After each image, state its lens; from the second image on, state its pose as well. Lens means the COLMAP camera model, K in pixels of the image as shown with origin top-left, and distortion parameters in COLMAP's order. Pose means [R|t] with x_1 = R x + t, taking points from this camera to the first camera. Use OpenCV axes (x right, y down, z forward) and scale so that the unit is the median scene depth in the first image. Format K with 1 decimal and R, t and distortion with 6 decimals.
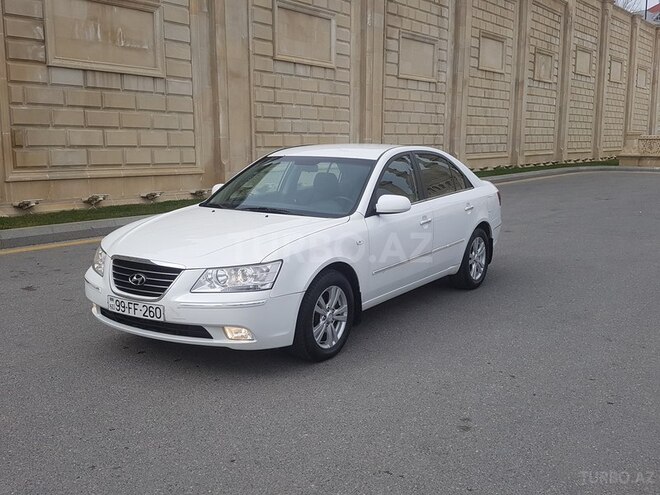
lens RADIAL K [[703.0, 0, 335.4], [0, 703.0, 248.1], [0, 0, 1]] dist [0.041855, 0.000000]
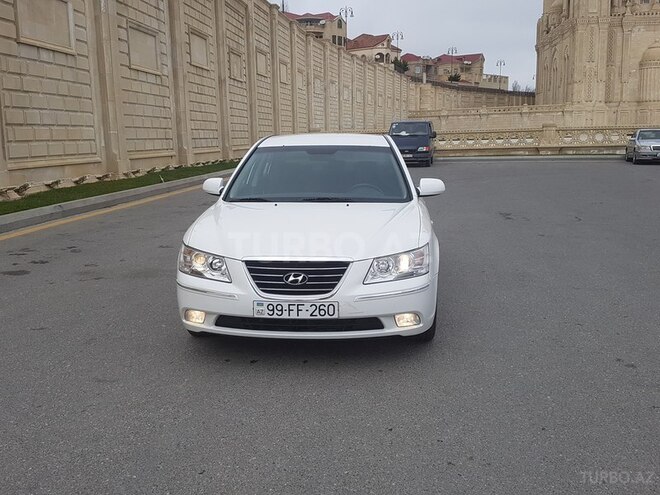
lens RADIAL K [[703.0, 0, 315.2], [0, 703.0, 241.8], [0, 0, 1]] dist [0.041855, 0.000000]
pose [[0.865089, -0.077218, 0.495640, -0.203652], [0.078782, 0.996733, 0.017780, -0.005251], [-0.495394, 0.023666, 0.868346, 0.050431]]
